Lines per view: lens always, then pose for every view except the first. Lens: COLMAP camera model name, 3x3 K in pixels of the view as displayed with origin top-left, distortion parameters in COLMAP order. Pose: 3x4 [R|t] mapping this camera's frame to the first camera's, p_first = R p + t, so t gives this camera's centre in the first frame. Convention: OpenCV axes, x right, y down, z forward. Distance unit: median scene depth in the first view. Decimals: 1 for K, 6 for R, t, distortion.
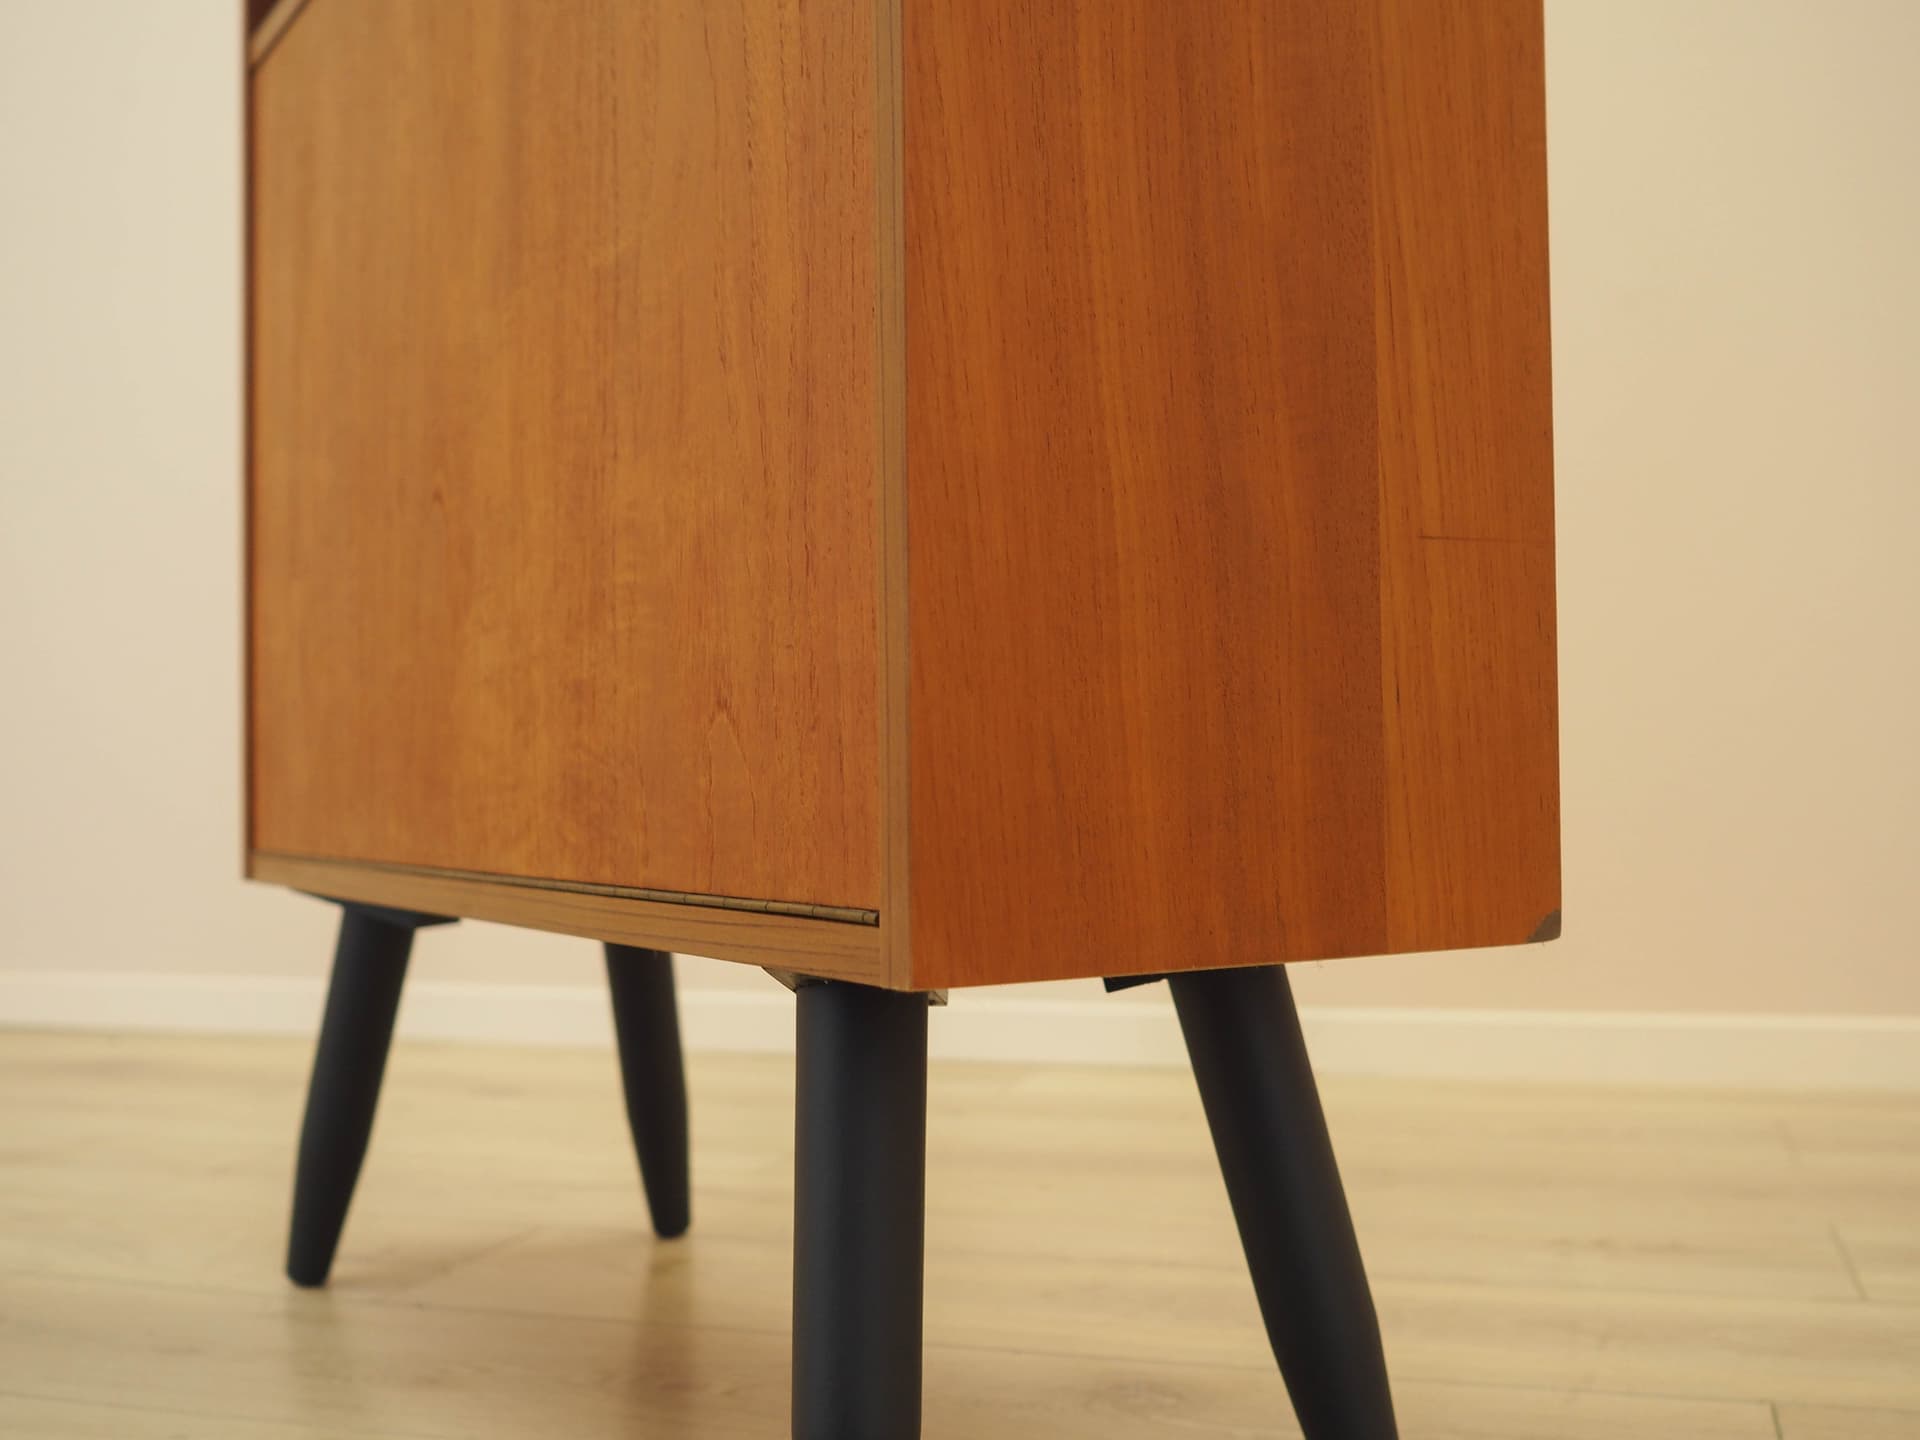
lens RADIAL K [[2321.8, 0, 956.3], [0, 2321.8, 732.7], [0, 0, 1]] dist [-0.011054, 0.000000]
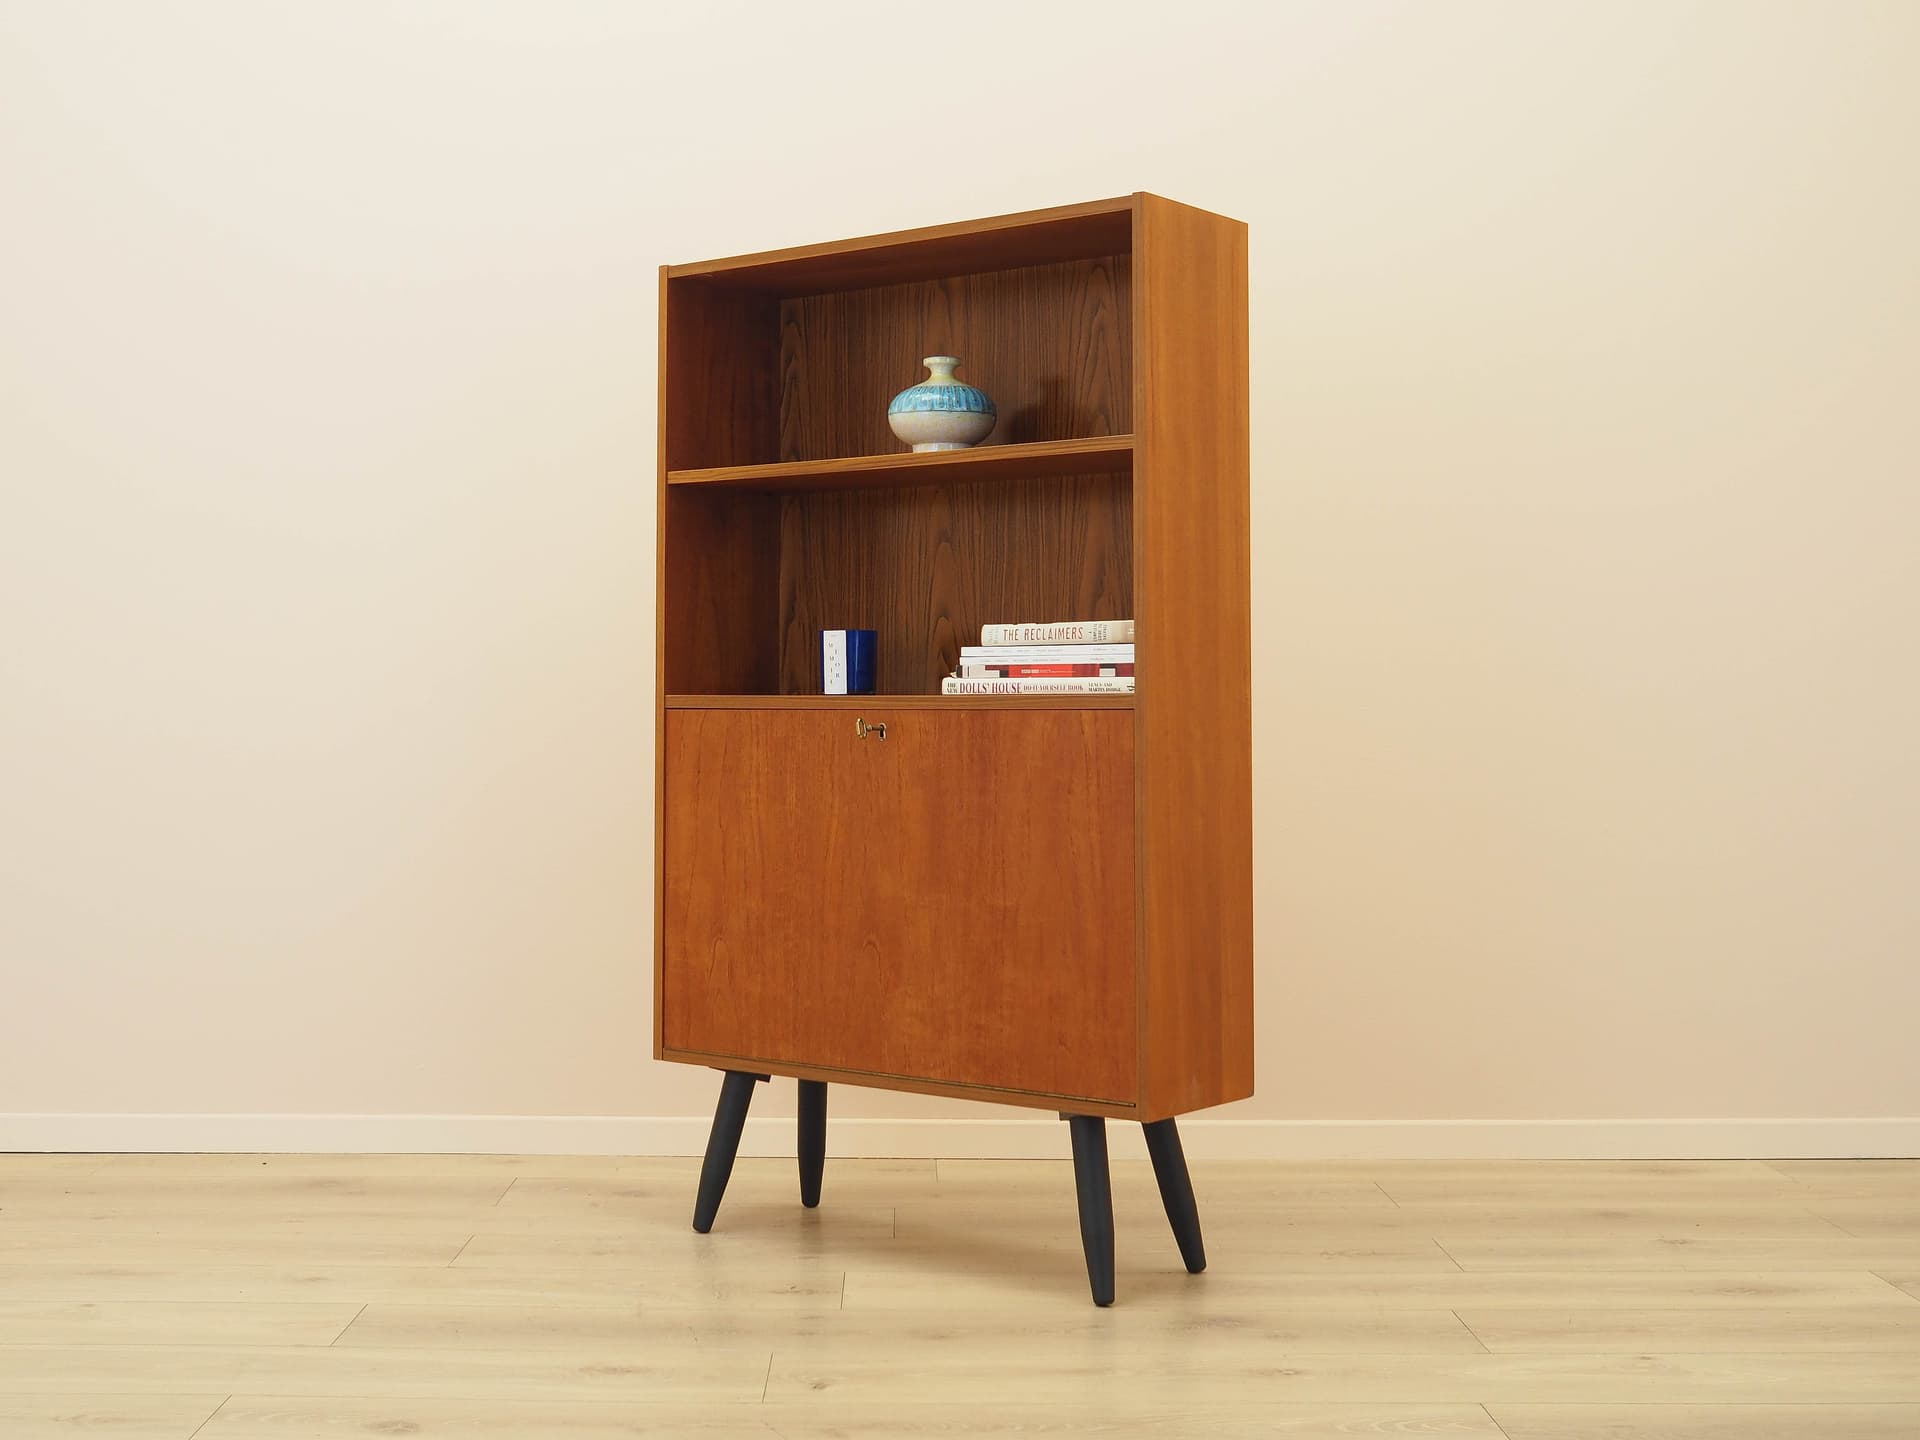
lens RADIAL K [[2586.3, 0, 963.6], [0, 2586.3, 715.1], [0, 0, 1]] dist [-0.020457, 0.000000]
pose [[0.930466, 0.025505, 0.365491, -1.598462], [-0.028583, 0.999587, 0.003012, -0.491940], [-0.365263, -0.013249, 0.930810, -2.528234]]
